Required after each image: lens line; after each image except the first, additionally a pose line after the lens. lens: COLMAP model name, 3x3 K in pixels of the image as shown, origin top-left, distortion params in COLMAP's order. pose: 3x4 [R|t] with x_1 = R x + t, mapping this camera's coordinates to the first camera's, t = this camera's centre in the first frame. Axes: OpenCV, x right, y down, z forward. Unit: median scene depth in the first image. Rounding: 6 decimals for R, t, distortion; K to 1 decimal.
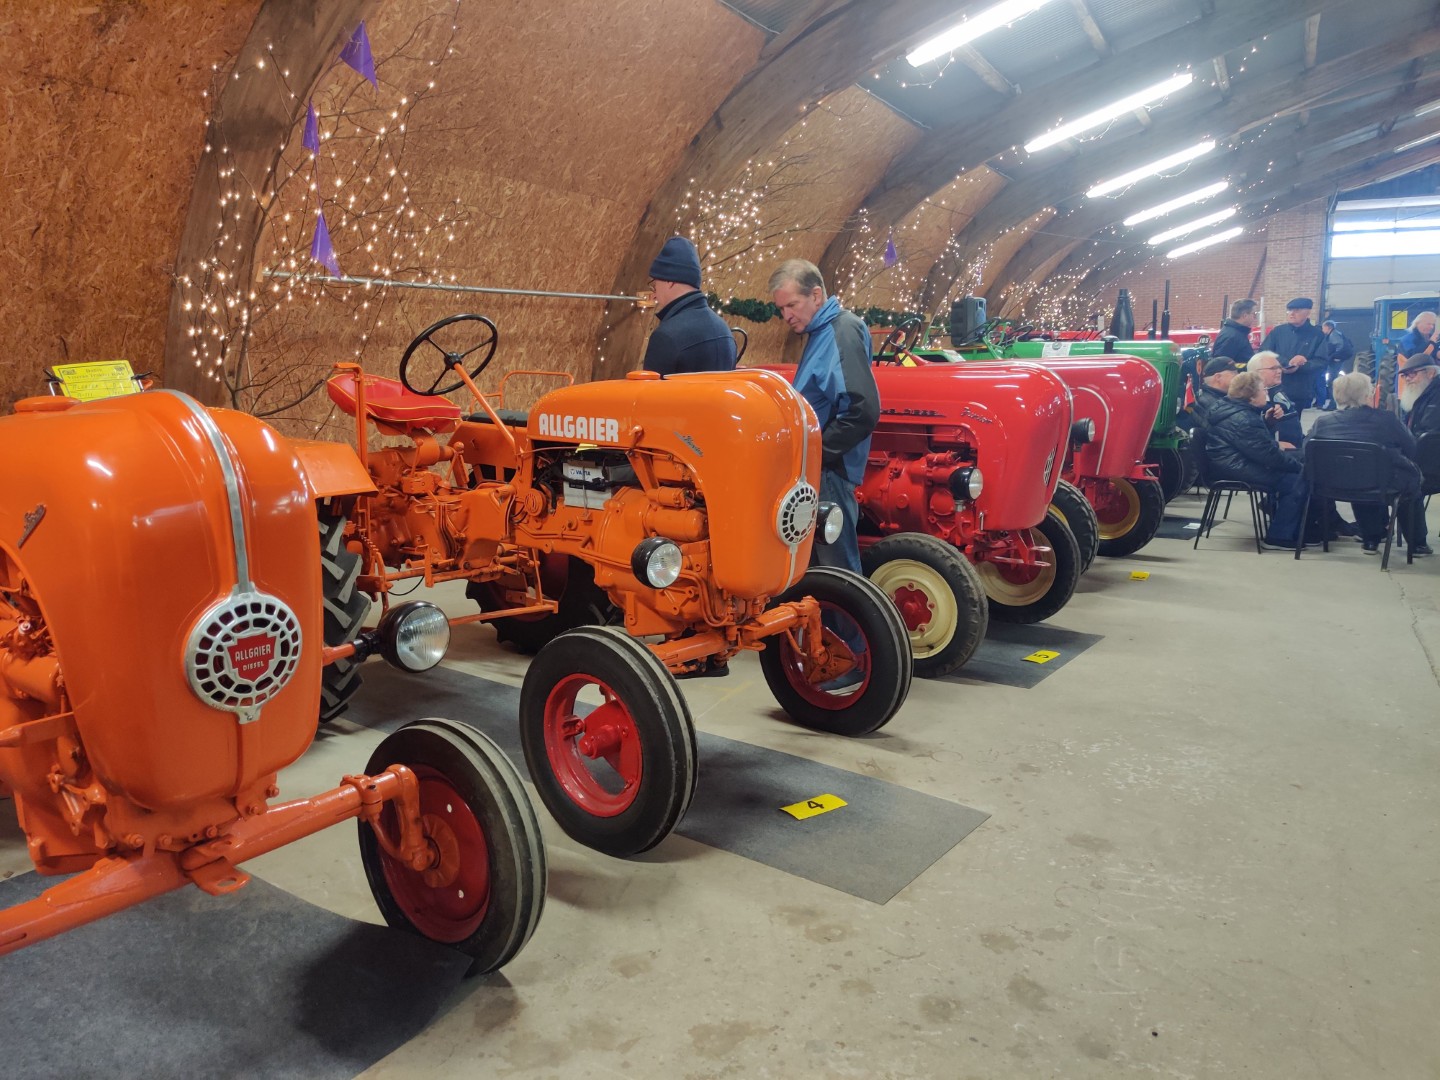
lens RADIAL K [[989.0, 0, 720.0], [0, 989.0, 540.0], [0, 0, 1]] dist [0.001960, -0.025201]
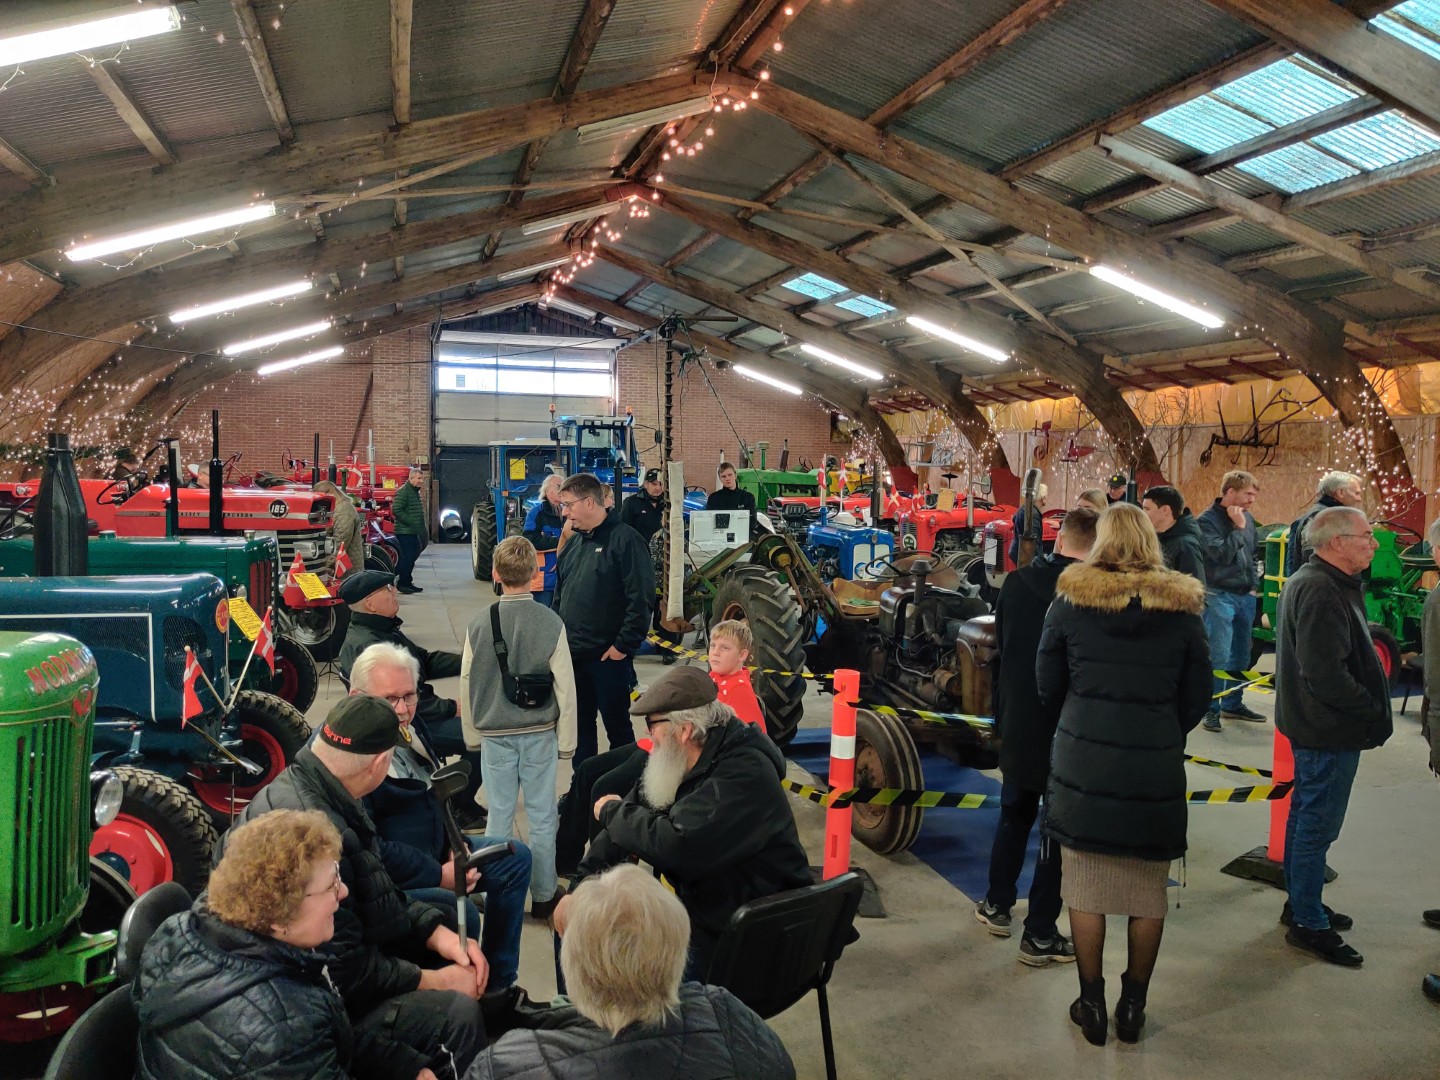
lens RADIAL K [[1139.2, 0, 720.0], [0, 1139.2, 540.0], [0, 0, 1]] dist [0.004176, 0.005026]
pose [[0.706323, -0.005583, 0.707868, 0.079830], [0.097730, 0.991162, -0.089700, -0.041116], [-0.701111, 0.132537, 0.700626, 0.135066]]
